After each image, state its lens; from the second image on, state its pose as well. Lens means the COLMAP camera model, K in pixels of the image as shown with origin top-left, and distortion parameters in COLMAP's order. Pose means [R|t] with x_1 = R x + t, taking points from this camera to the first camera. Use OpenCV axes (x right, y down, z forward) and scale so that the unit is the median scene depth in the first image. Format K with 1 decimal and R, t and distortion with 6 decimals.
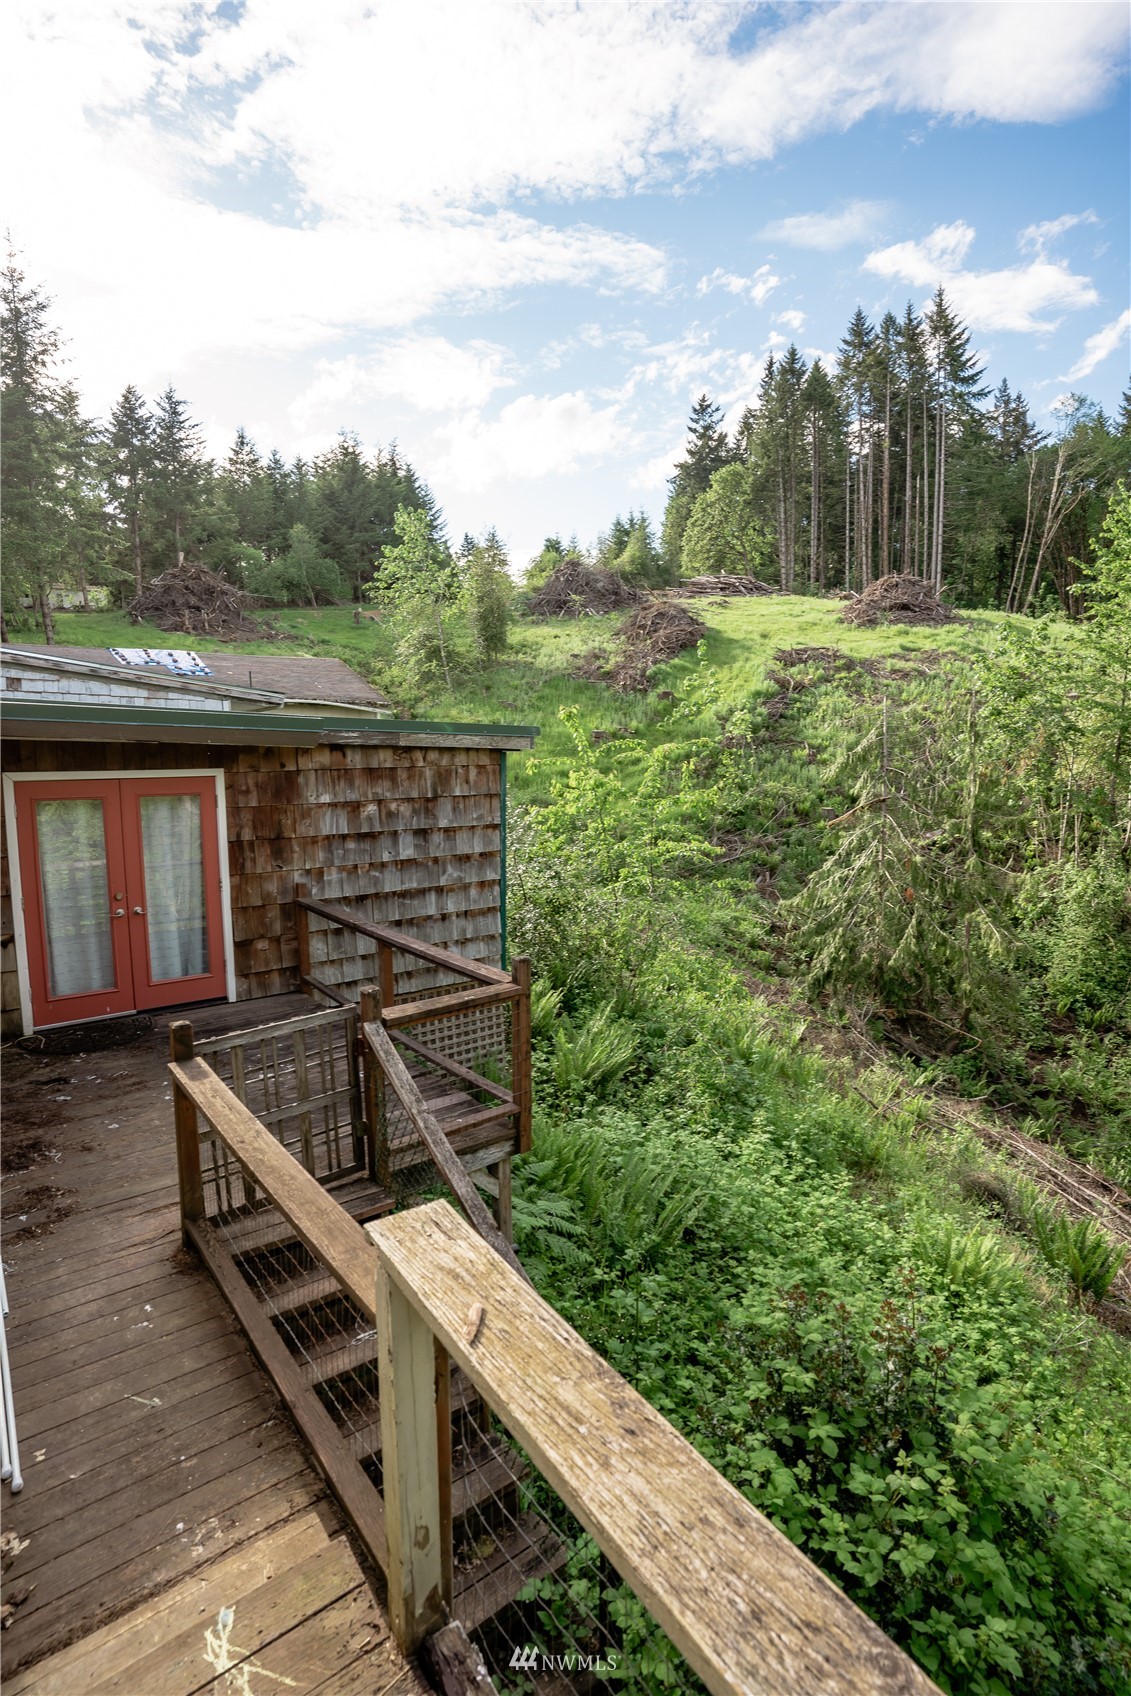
lens RADIAL K [[822.3, 0, 571.8], [0, 822.3, 849.8], [0, 0, 1]] dist [-0.078279, 0.033477]
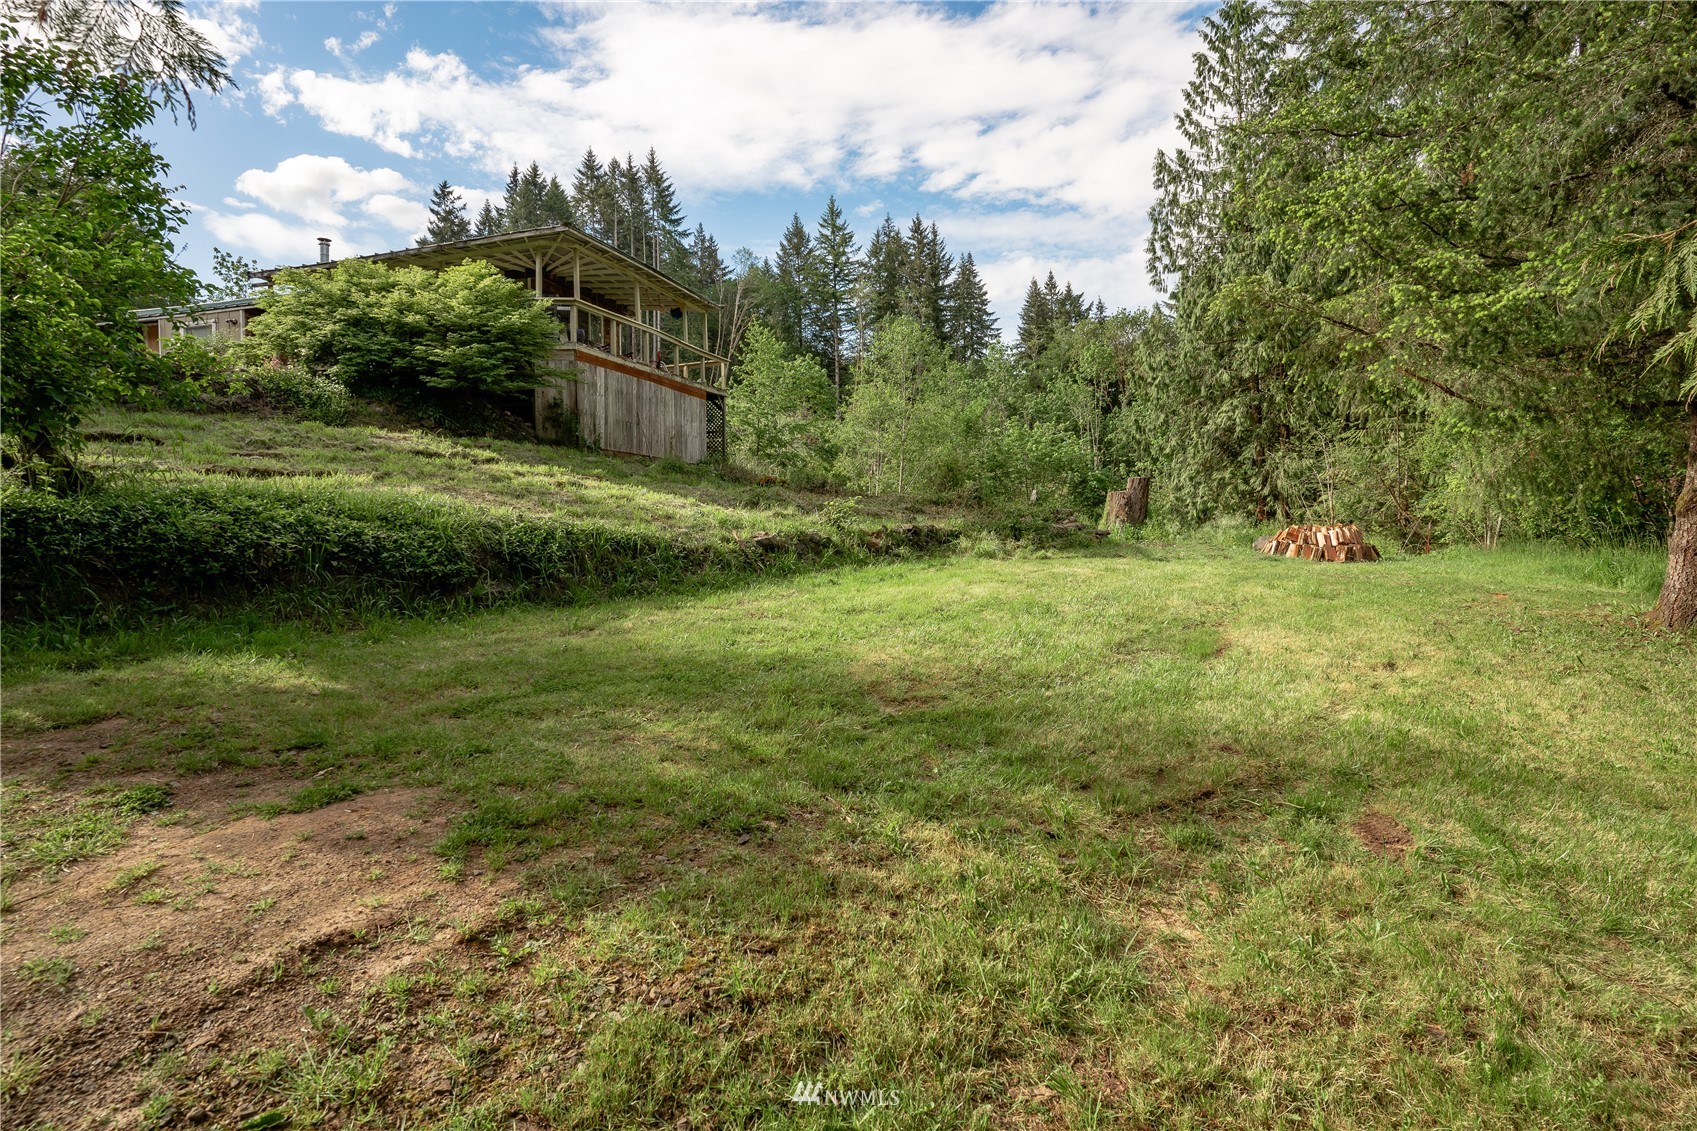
lens RADIAL K [[822.8, 0, 844.6], [0, 822.8, 560.0], [0, 0, 1]] dist [-0.078279, 0.033477]
pose [[0.801177, -0.026959, 0.597819, -0.094199], [0.081709, 0.994557, -0.064655, 0.076920], [-0.592822, 0.100647, 0.799019, -0.186472]]
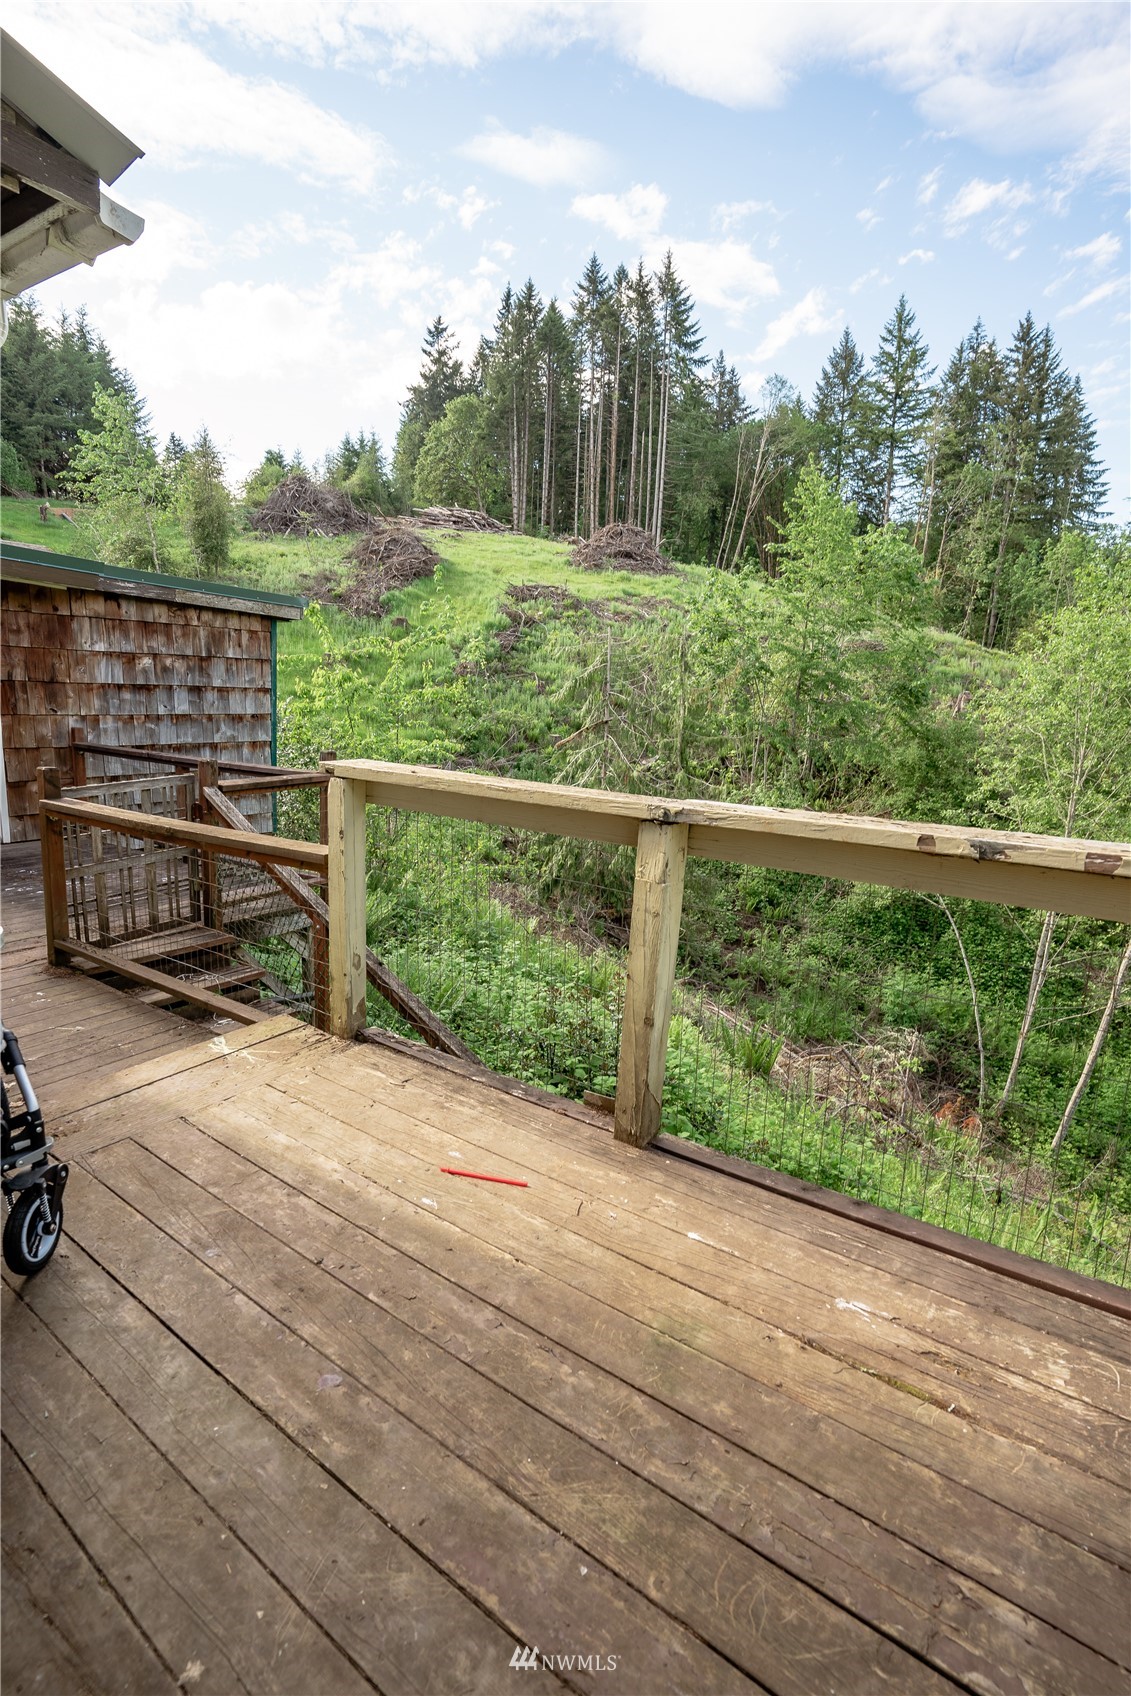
lens RADIAL K [[822.3, 0, 569.4], [0, 822.3, 857.4], [0, 0, 1]] dist [-0.078279, 0.033477]
pose [[0.947674, -0.014987, 0.318889, -0.004683], [-0.010548, 0.996882, 0.078195, 0.007935], [-0.319066, -0.077467, 0.944561, -0.010645]]
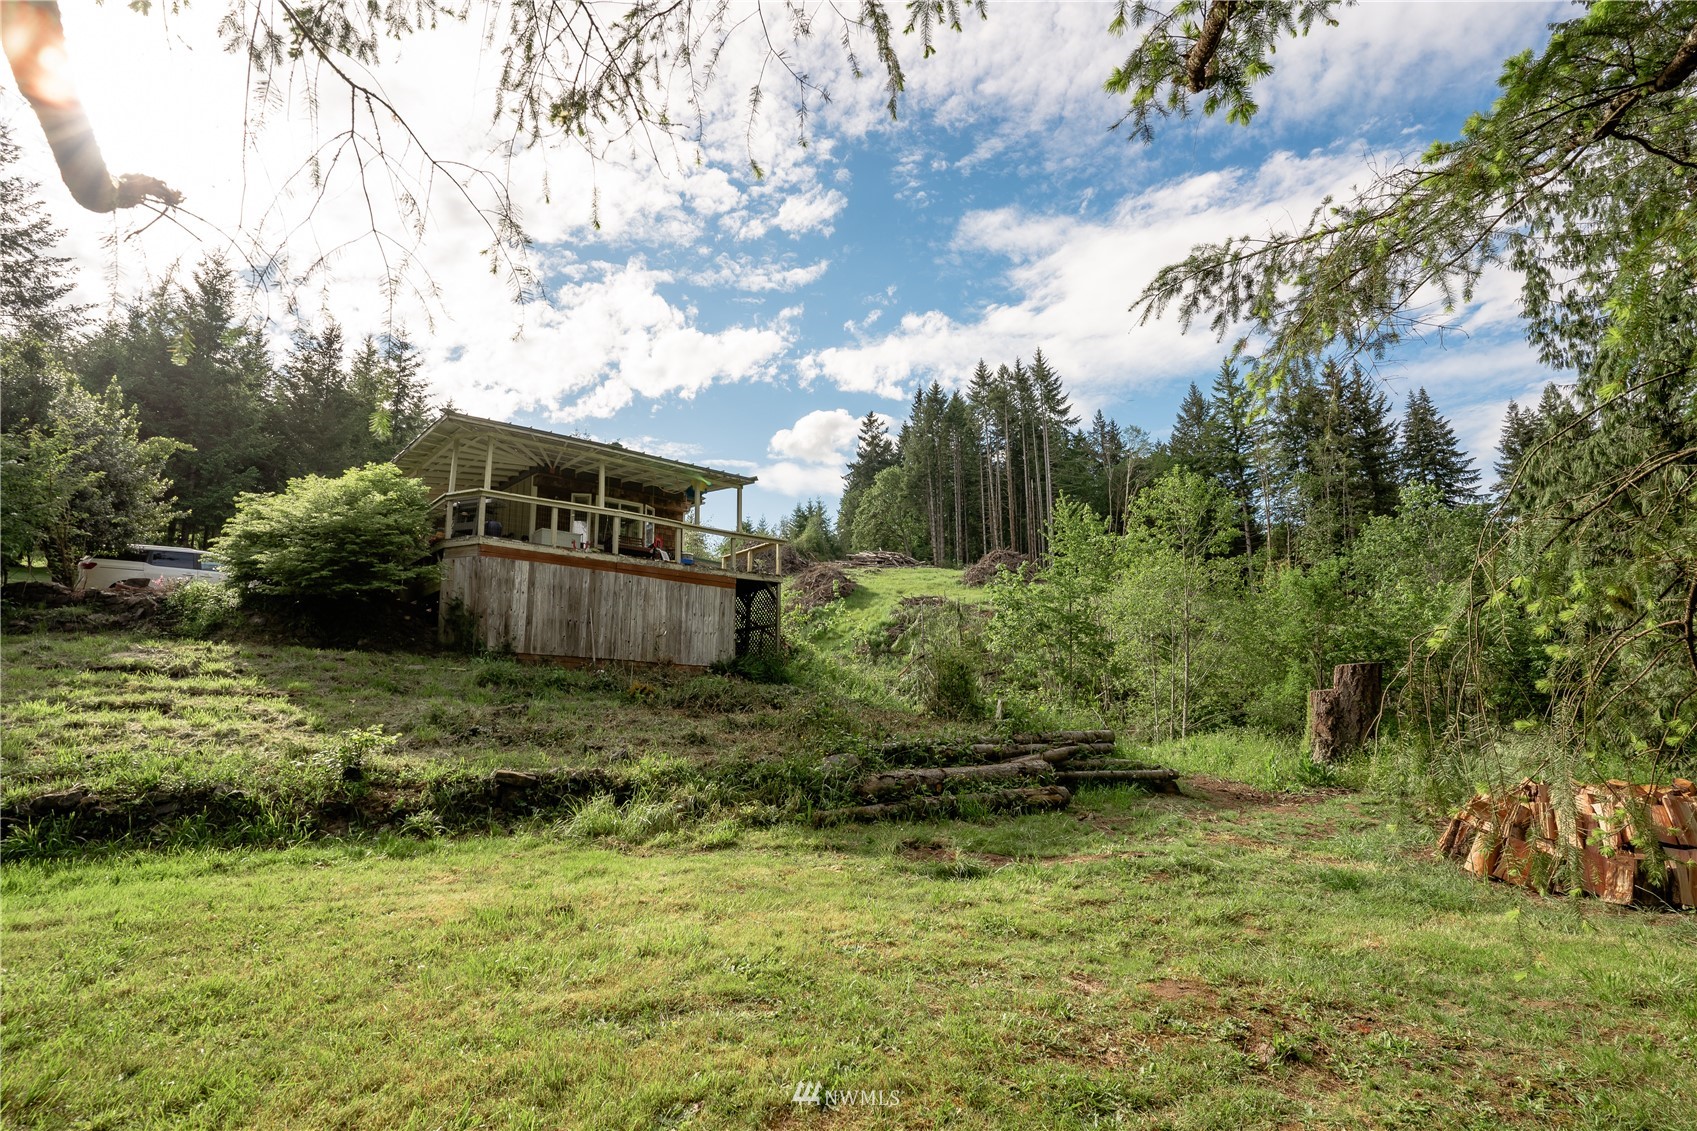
lens RADIAL K [[822.8, 0, 845.3], [0, 822.8, 571.2], [0, 0, 1]] dist [-0.078279, 0.033477]
pose [[0.994668, 0.021324, 0.100901, 0.005850], [0.010335, 0.952853, -0.303256, 0.070182], [-0.102611, 0.302682, 0.947552, -0.173513]]
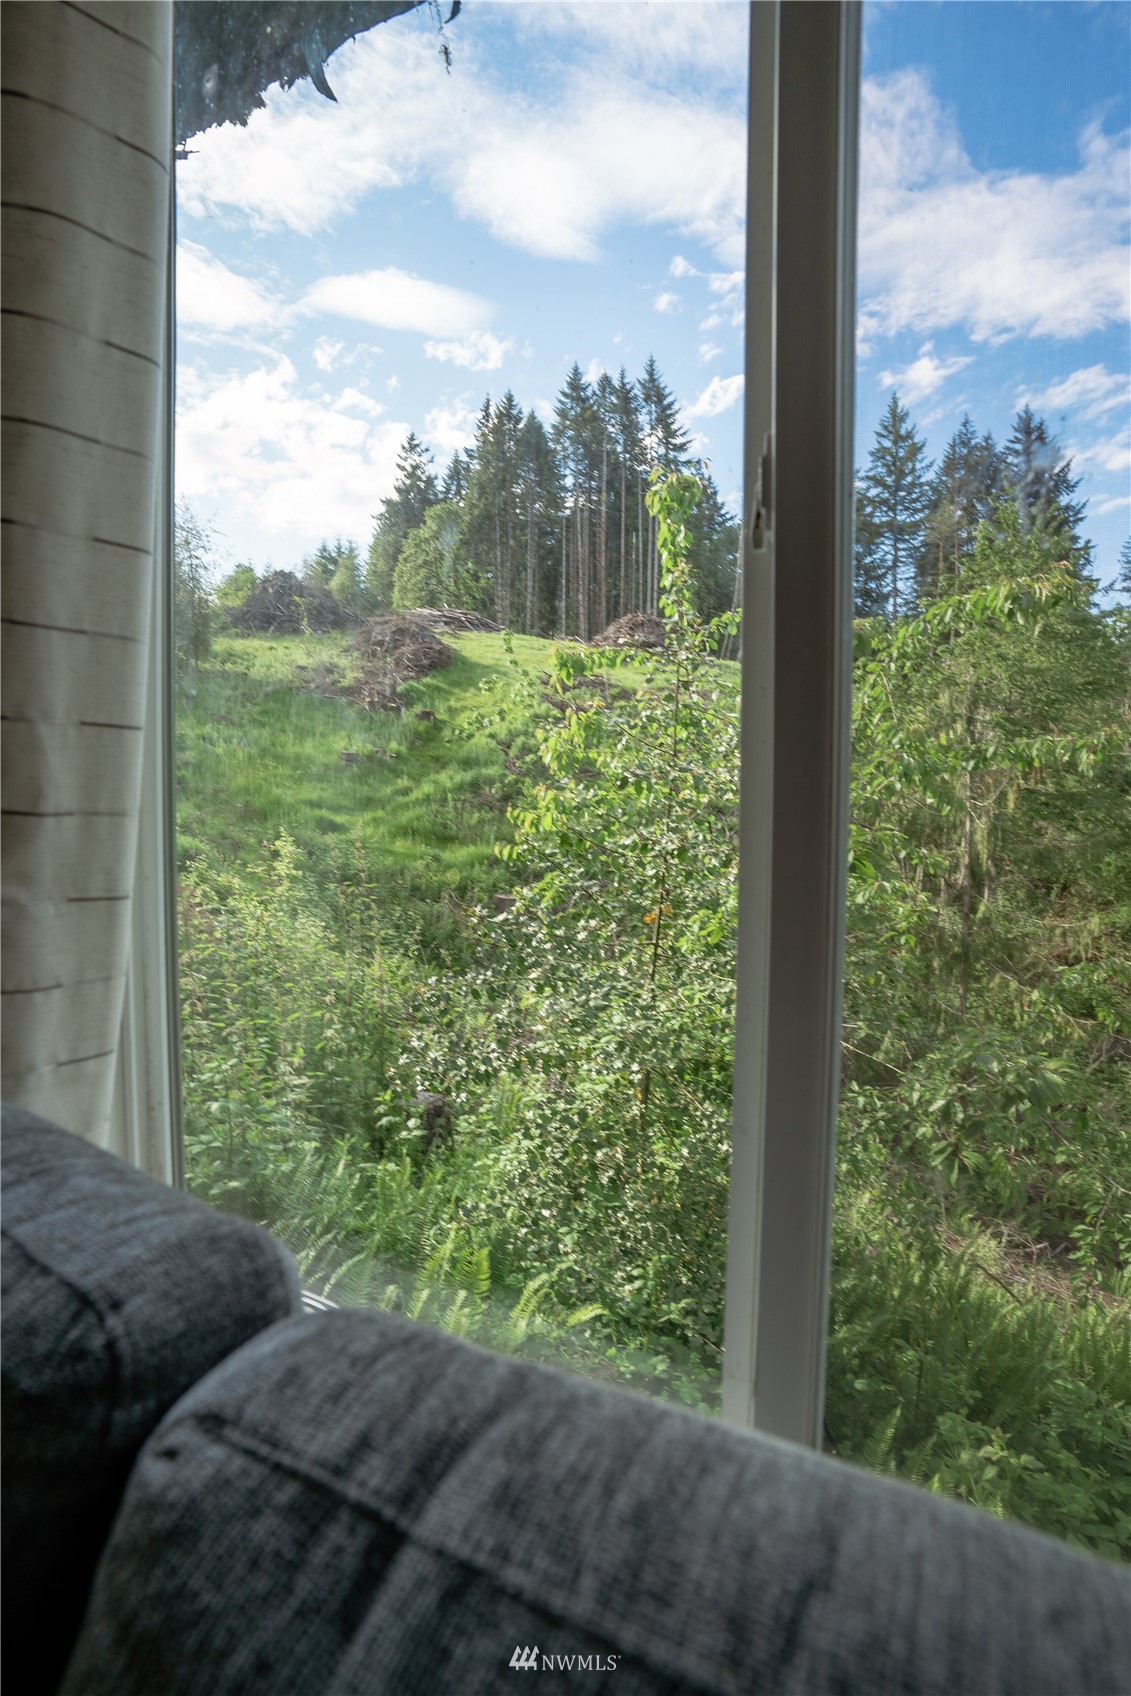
lens RADIAL K [[822.3, 0, 564.5], [0, 822.3, 864.8], [0, 0, 1]] dist [-0.078279, 0.033477]
pose [[0.933955, -0.006825, 0.357325, -0.022707], [0.024356, 0.998709, -0.044586, -0.000017], [-0.356560, 0.050344, 0.932915, 0.091283]]
